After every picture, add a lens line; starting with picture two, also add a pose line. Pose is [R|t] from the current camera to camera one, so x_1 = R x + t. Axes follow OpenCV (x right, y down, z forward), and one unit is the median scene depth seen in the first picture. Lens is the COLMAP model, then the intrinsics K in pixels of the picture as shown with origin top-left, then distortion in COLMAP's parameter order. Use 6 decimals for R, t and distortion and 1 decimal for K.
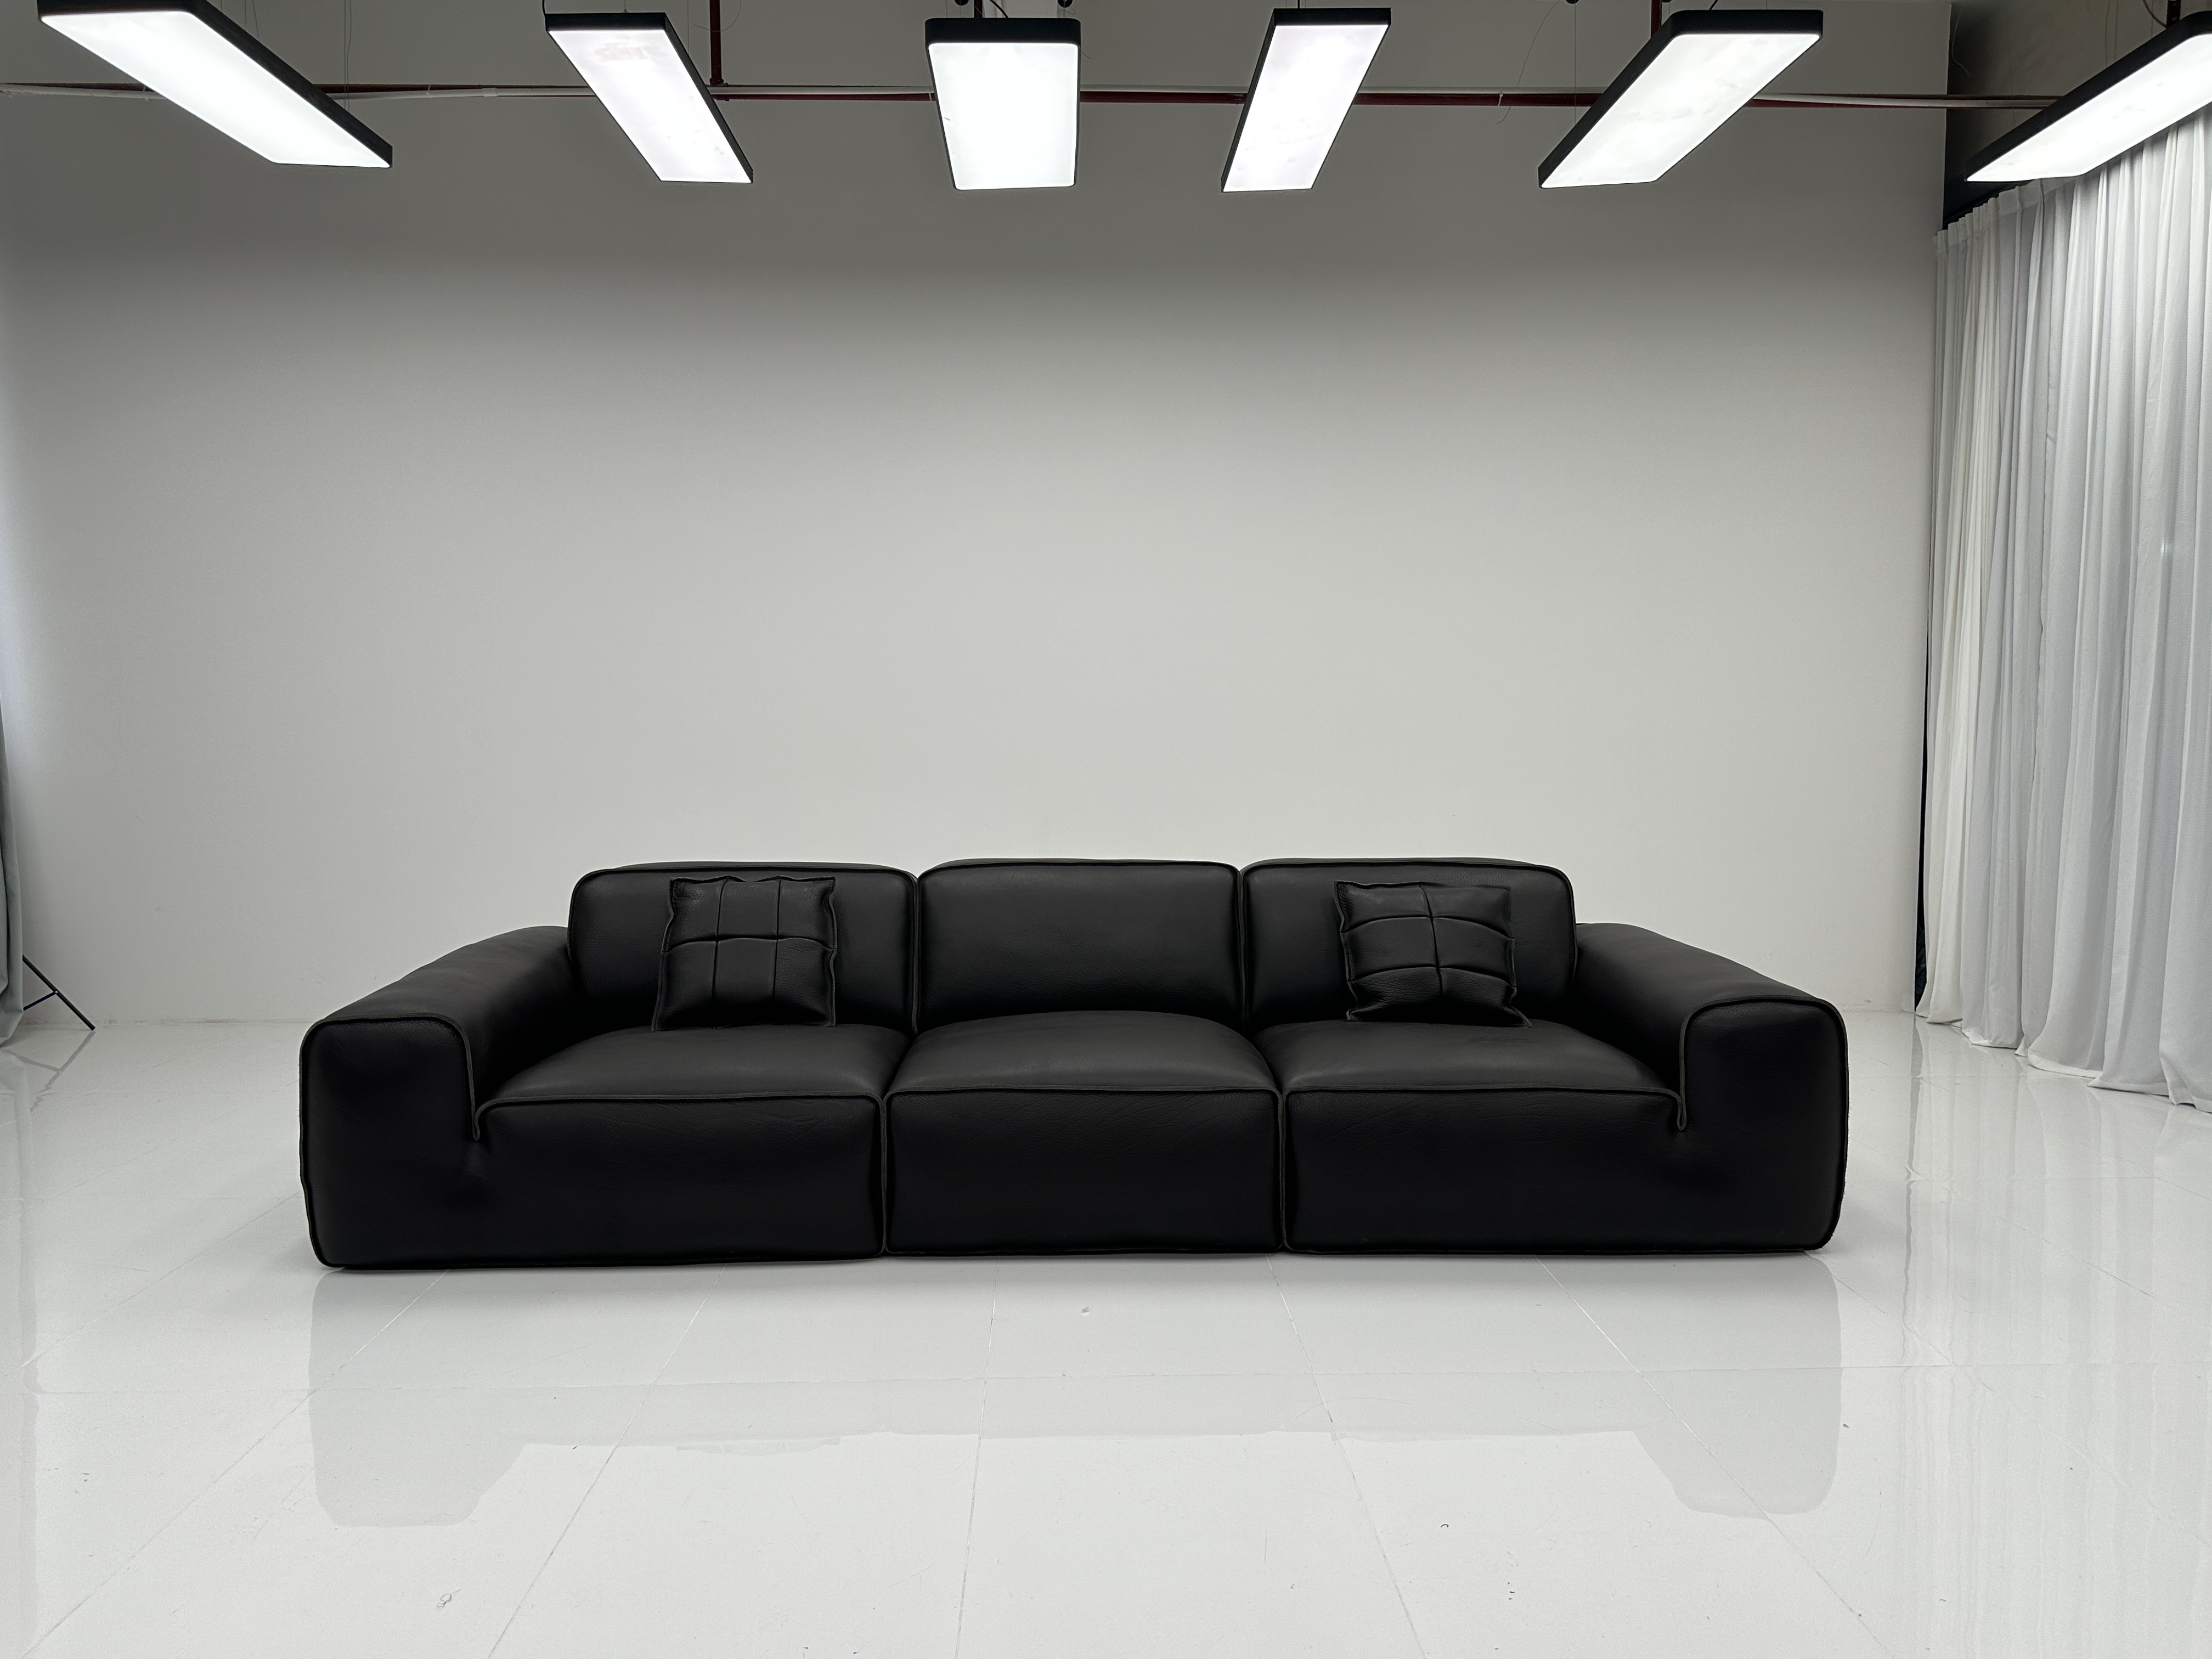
lens RADIAL K [[1534.8, 0, 1102.2], [0, 1534.8, 841.7], [0, 0, 1]] dist [0.004621, 0.000773]
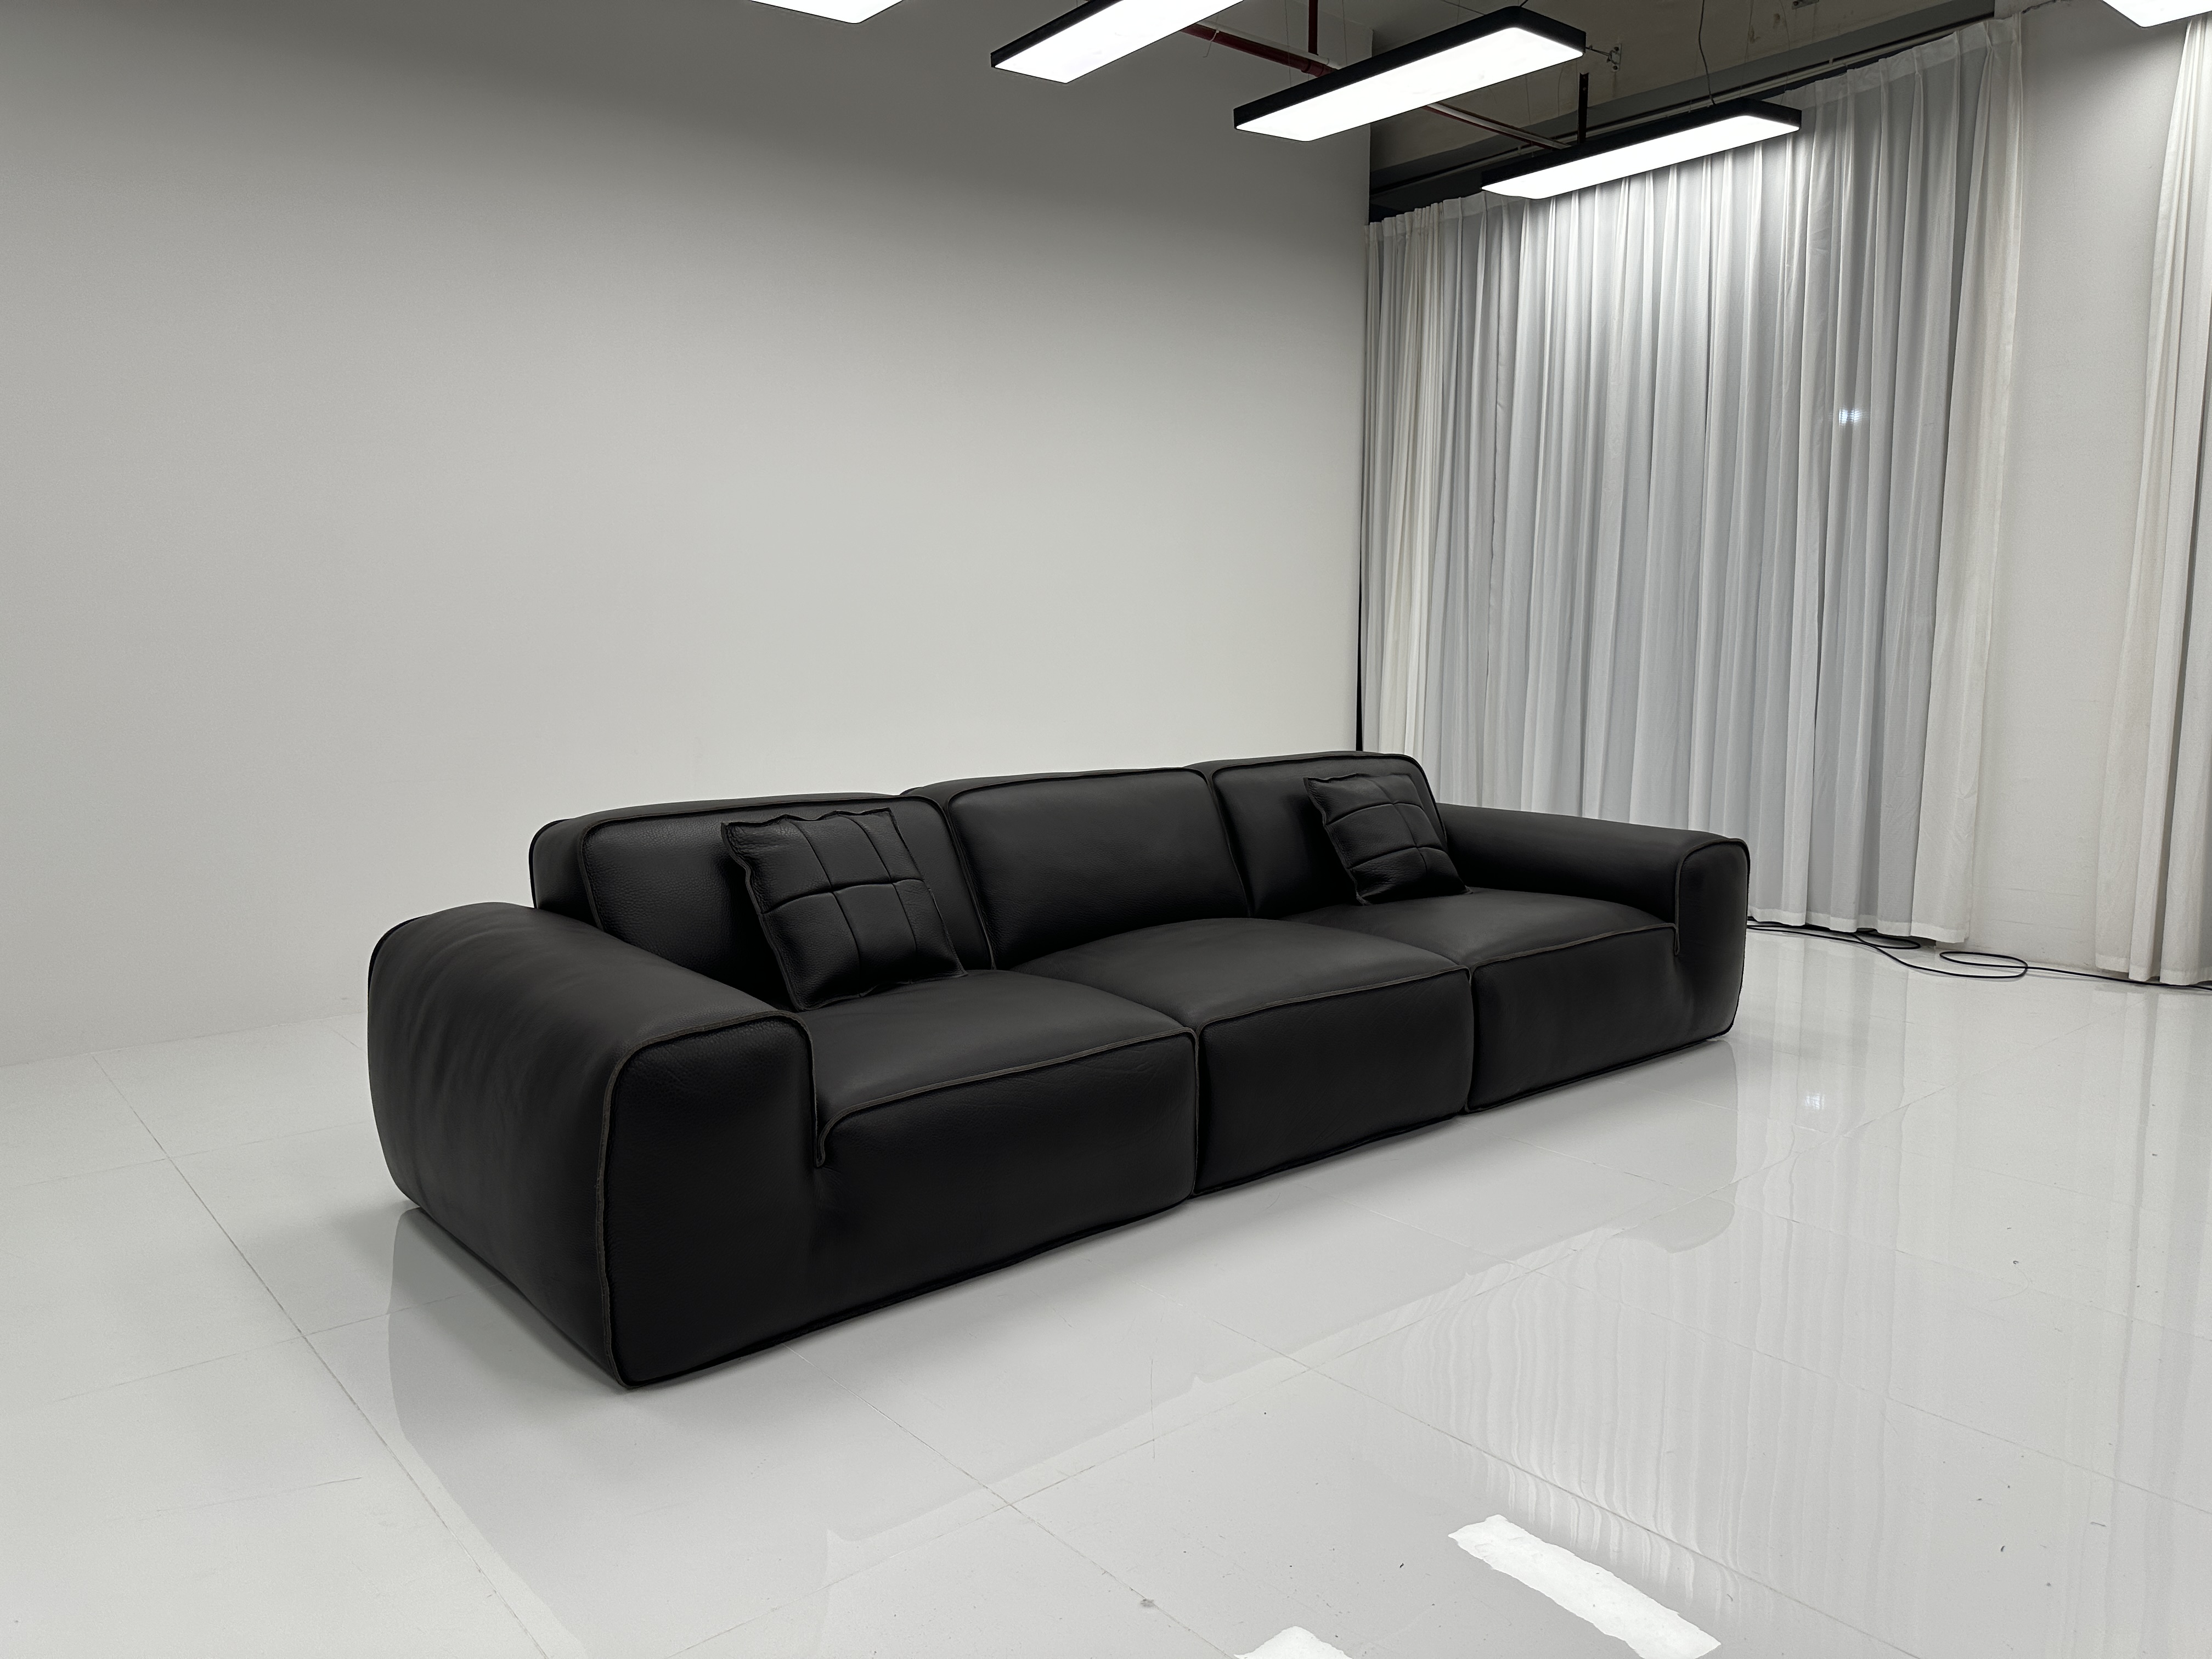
lens RADIAL K [[1551.4, 0, 1105.8], [0, 1551.4, 844.5], [0, 0, 1]] dist [0.051140, -0.057783]
pose [[0.780095, -0.085131, 0.619842, -0.634845], [0.058415, 0.996283, 0.063315, -0.004187], [-0.622928, -0.013184, 0.782168, 0.258850]]
